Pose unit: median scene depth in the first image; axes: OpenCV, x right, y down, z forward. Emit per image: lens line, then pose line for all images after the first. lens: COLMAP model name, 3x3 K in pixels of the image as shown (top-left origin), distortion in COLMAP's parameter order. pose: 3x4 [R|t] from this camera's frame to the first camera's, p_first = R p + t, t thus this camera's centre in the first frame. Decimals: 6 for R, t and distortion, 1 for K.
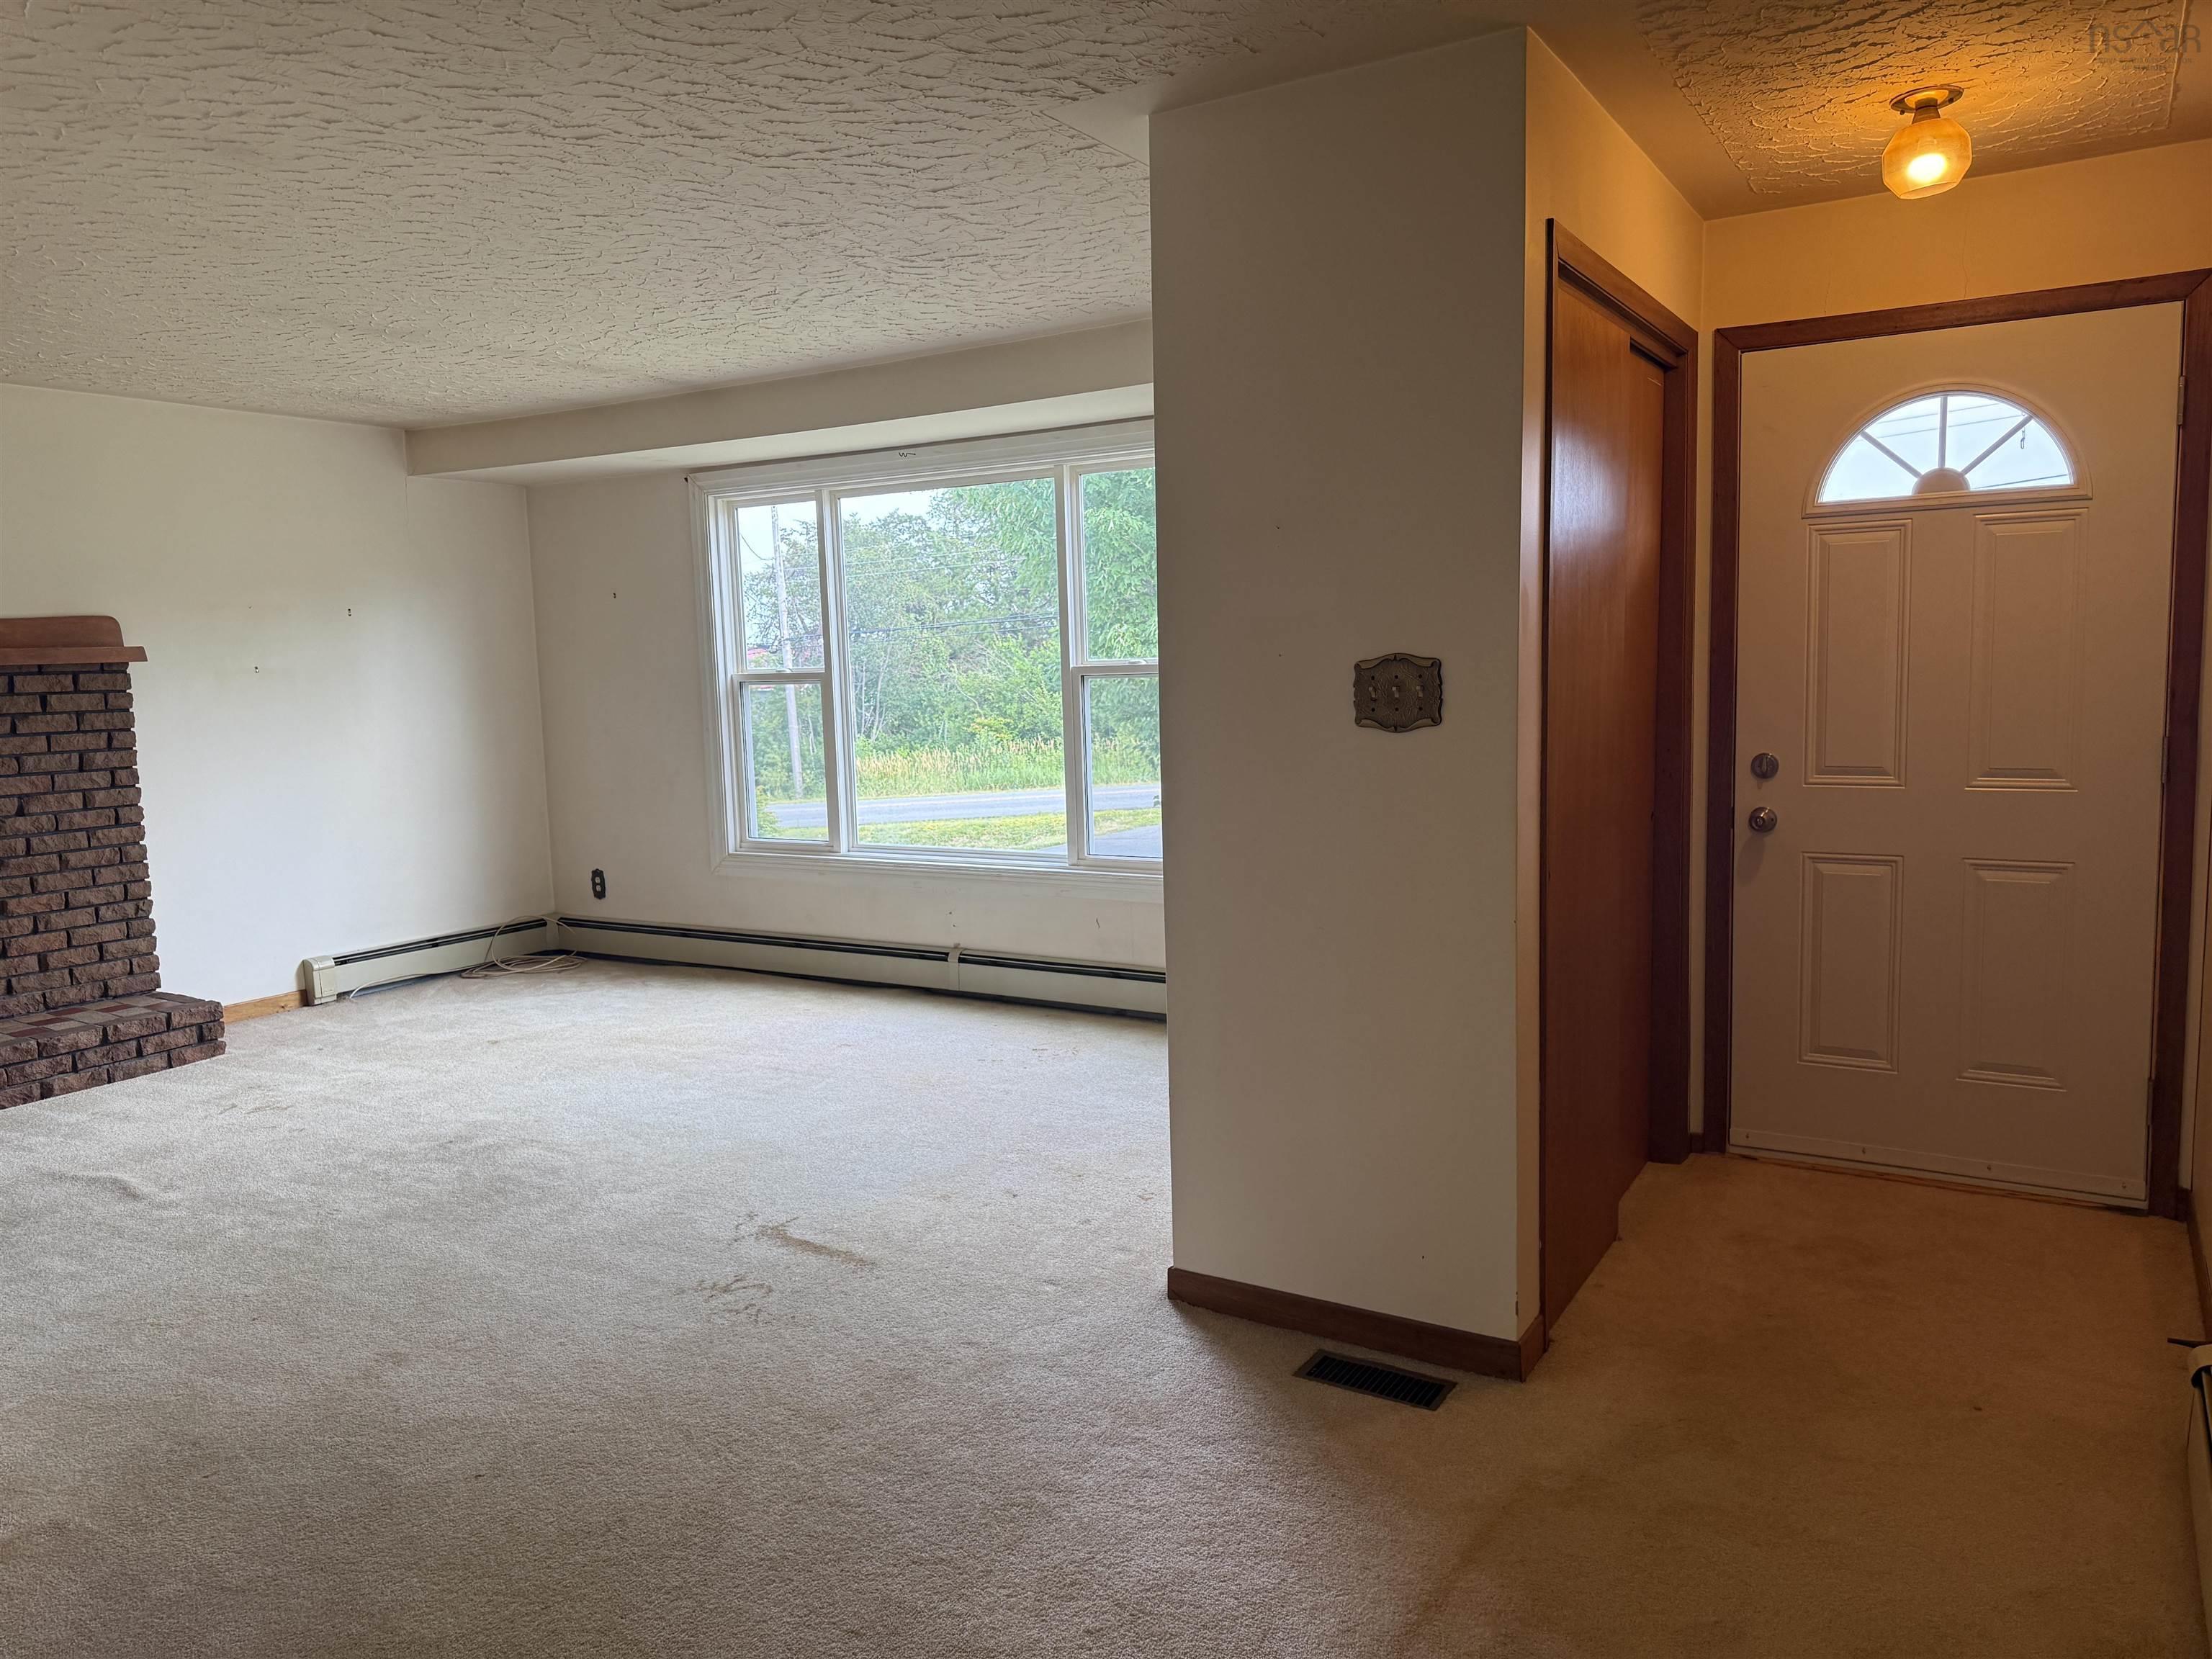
lens RADIAL K [[1574.3, 0, 1138.3], [0, 1574.3, 823.5], [0, 0, 1]] dist [0.014746, -0.039845]
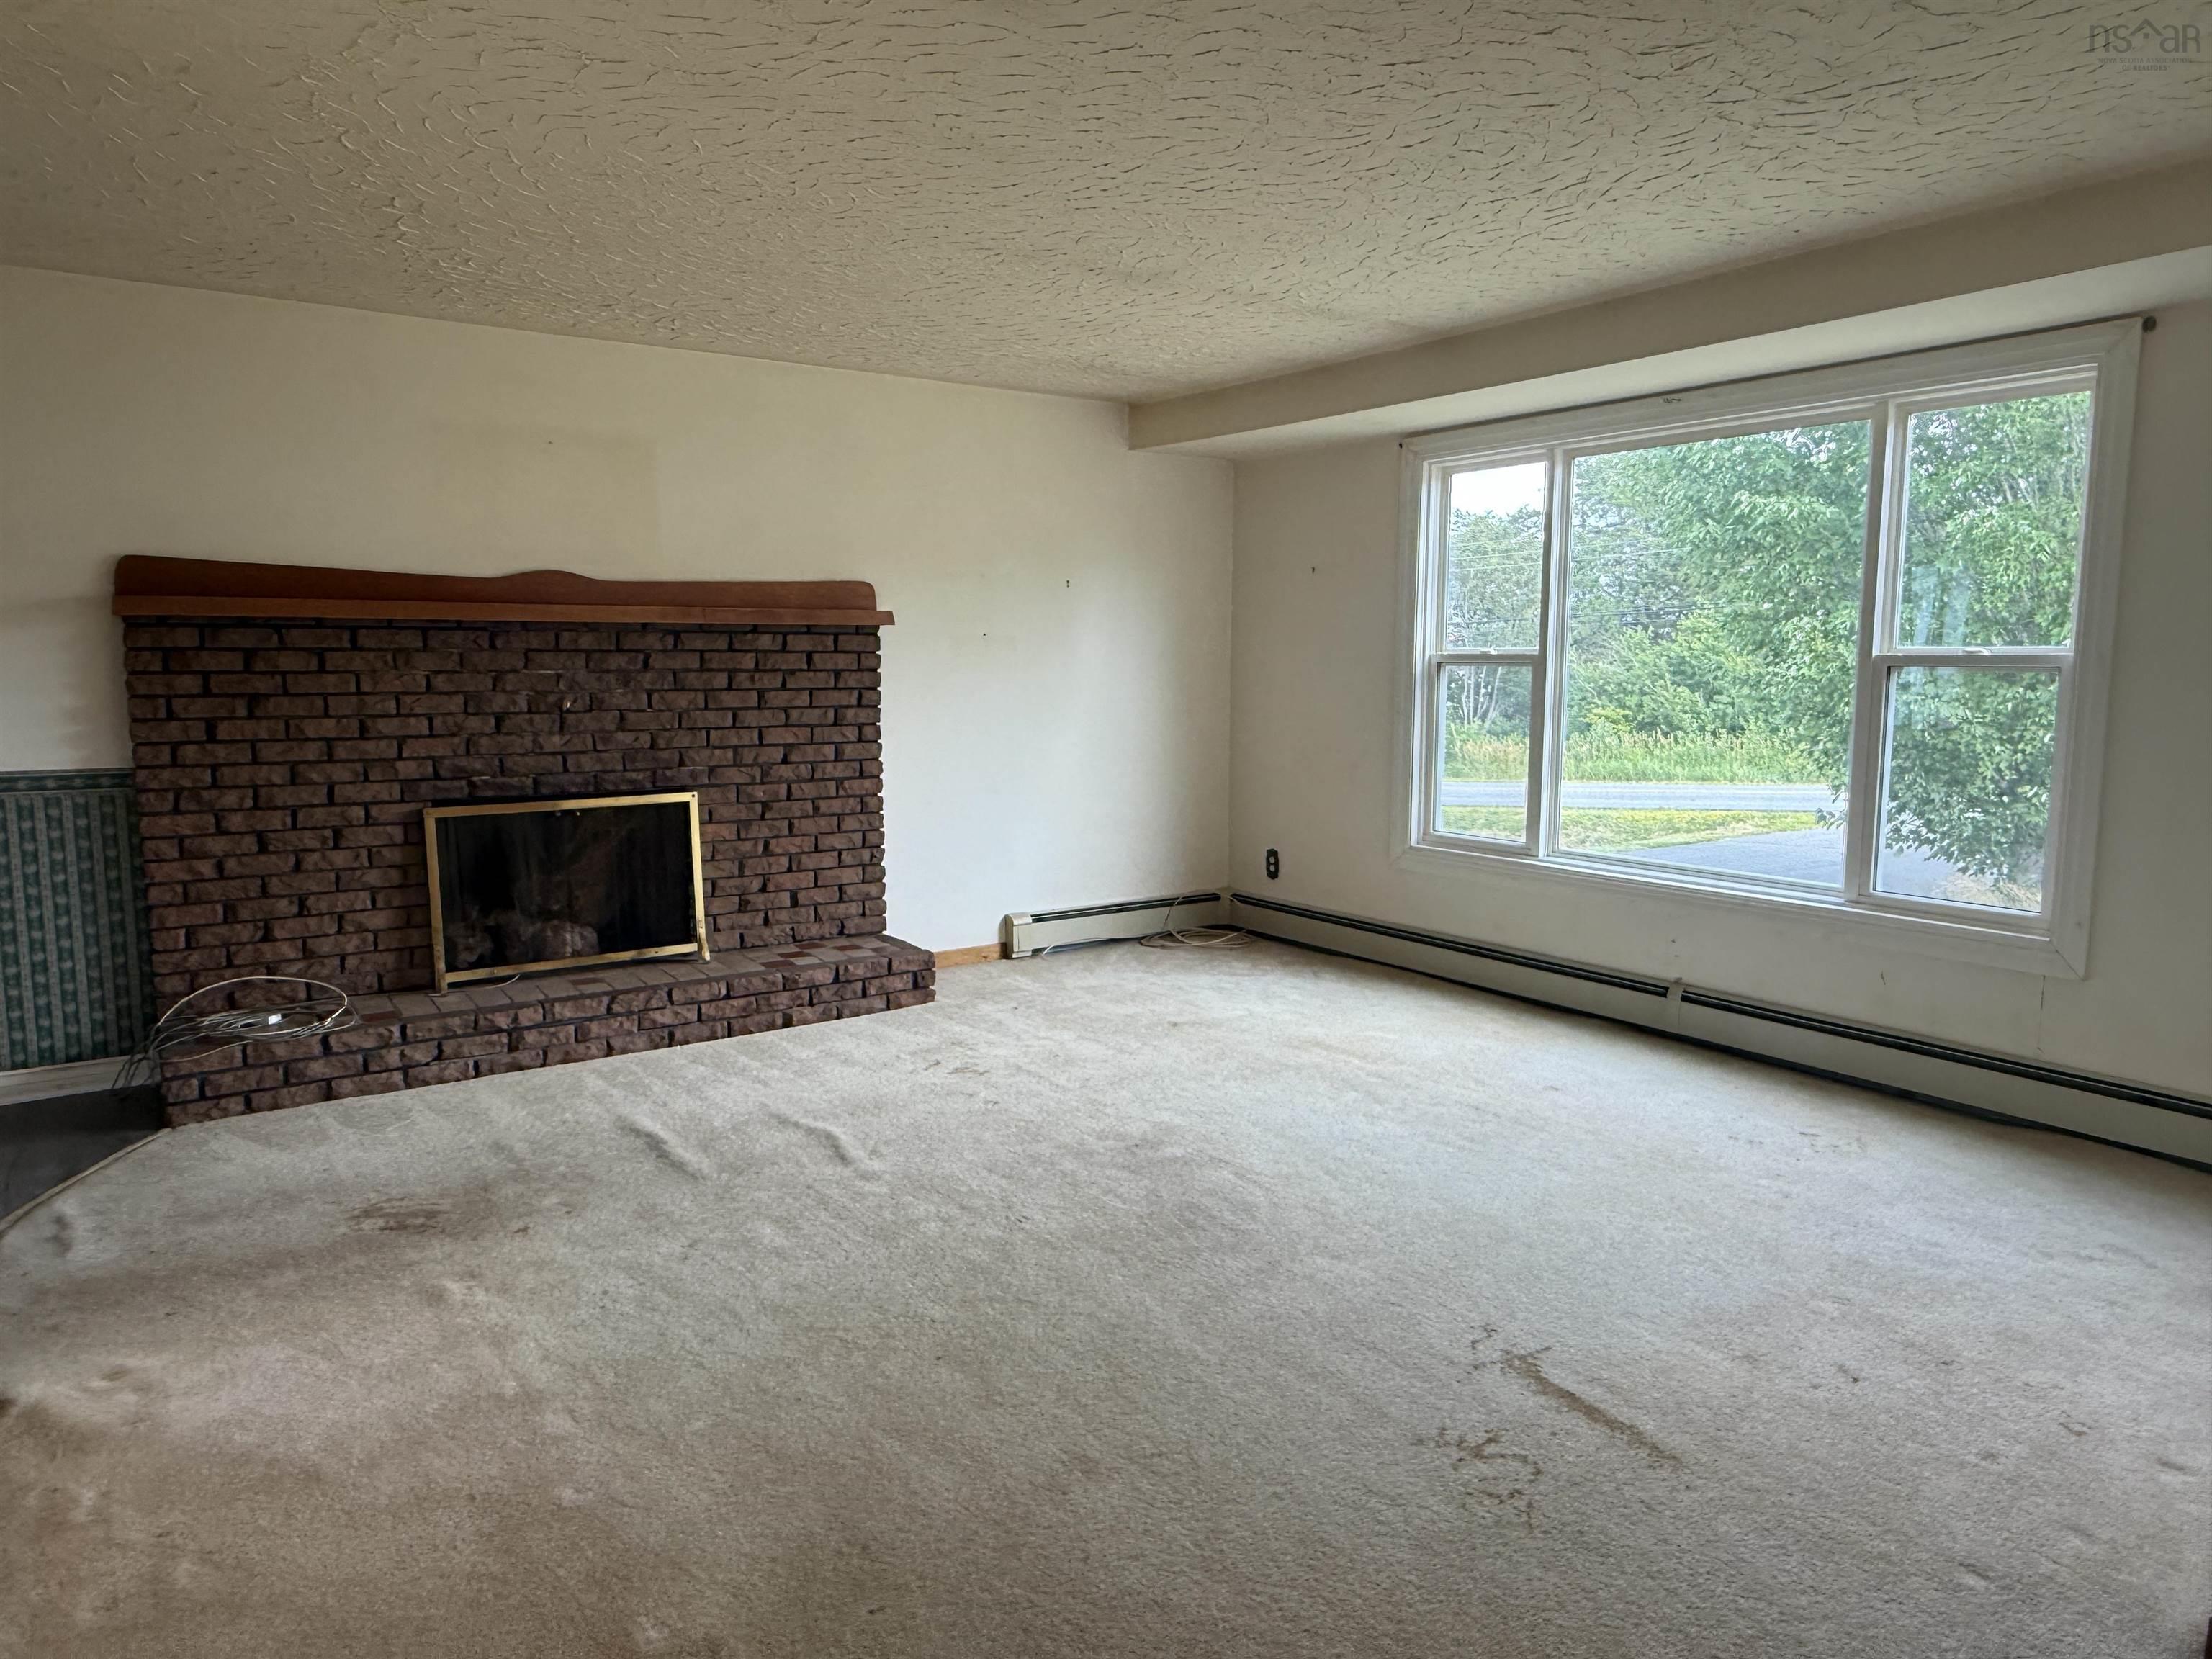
lens RADIAL K [[1419.4, 0, 1093.3], [0, 1419.4, 838.7], [0, 0, 1]] dist [-0.008264, -0.000926]
pose [[0.909166, 0.082721, -0.408135, -0.114179], [-0.070357, 0.996495, 0.045241, -0.013169], [0.410447, -0.012417, 0.911800, 0.195533]]
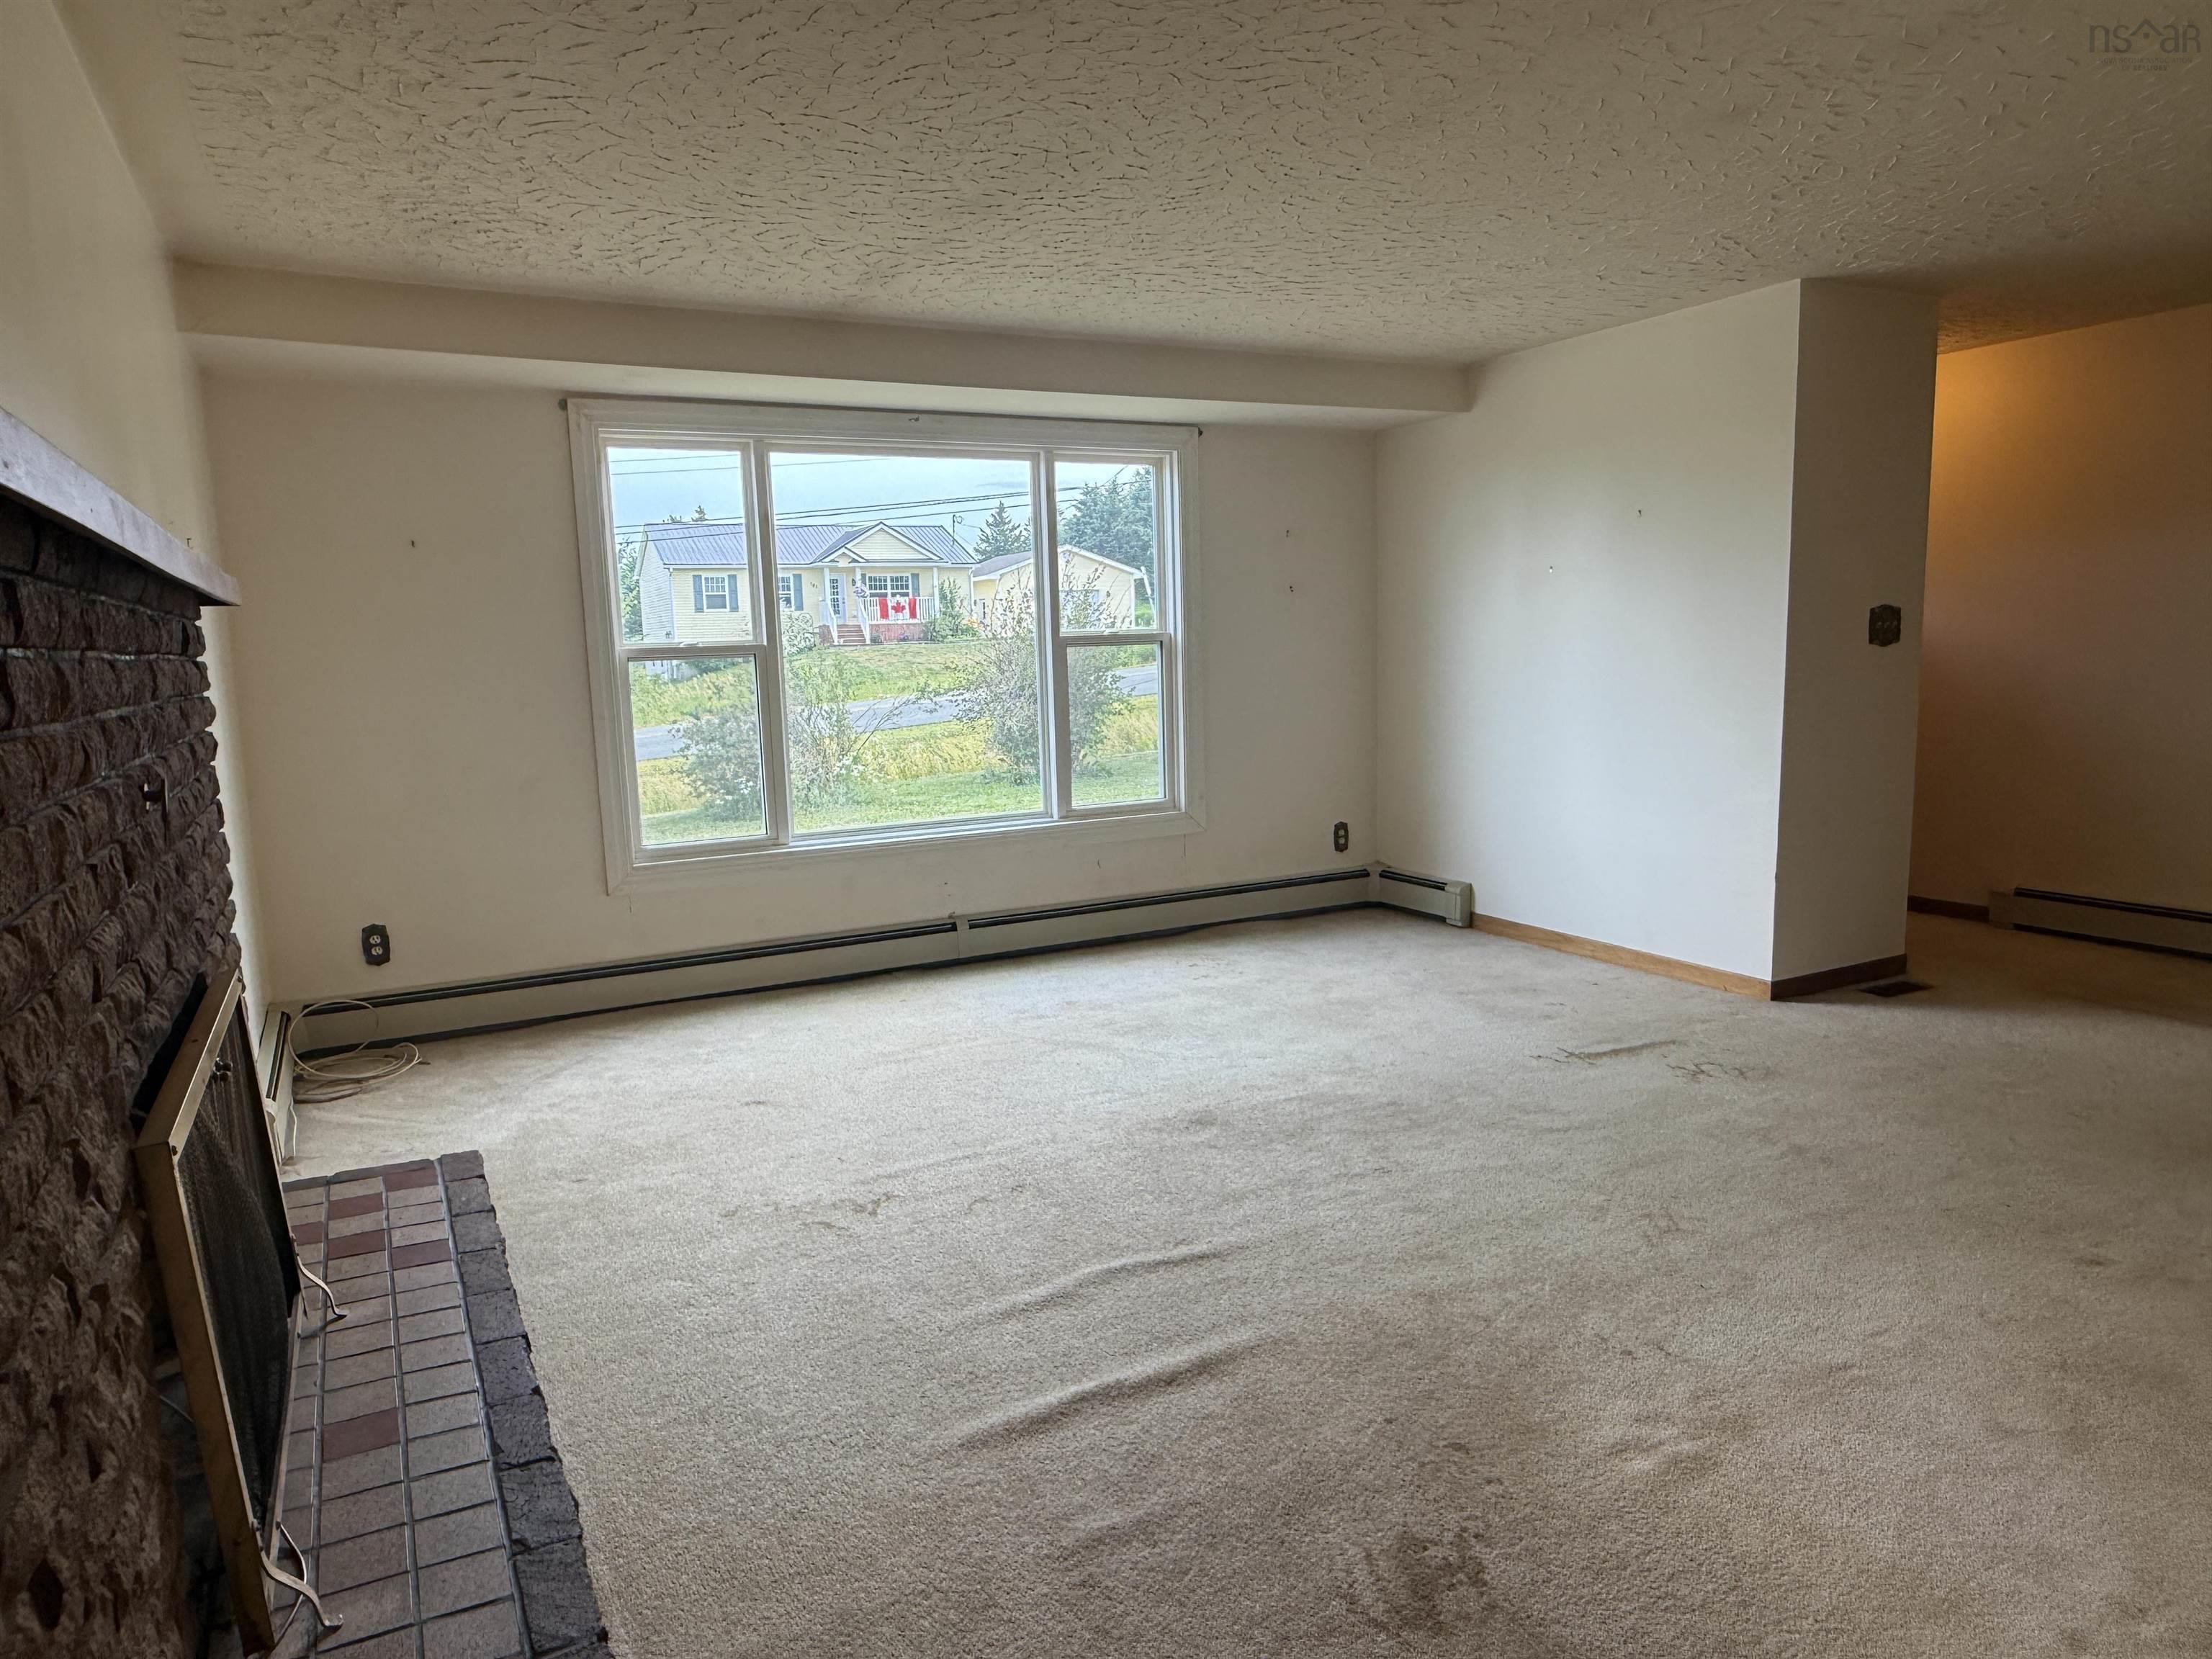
lens RADIAL K [[1419.4, 0, 1119.1], [0, 1419.4, 837.0], [0, 0, 1]] dist [-0.008264, -0.000926]
pose [[0.506175, -0.106162, 0.855872, -0.990749], [0.107673, 0.992409, 0.059419, -0.017211], [-0.855683, 0.062078, 0.513763, 0.516535]]
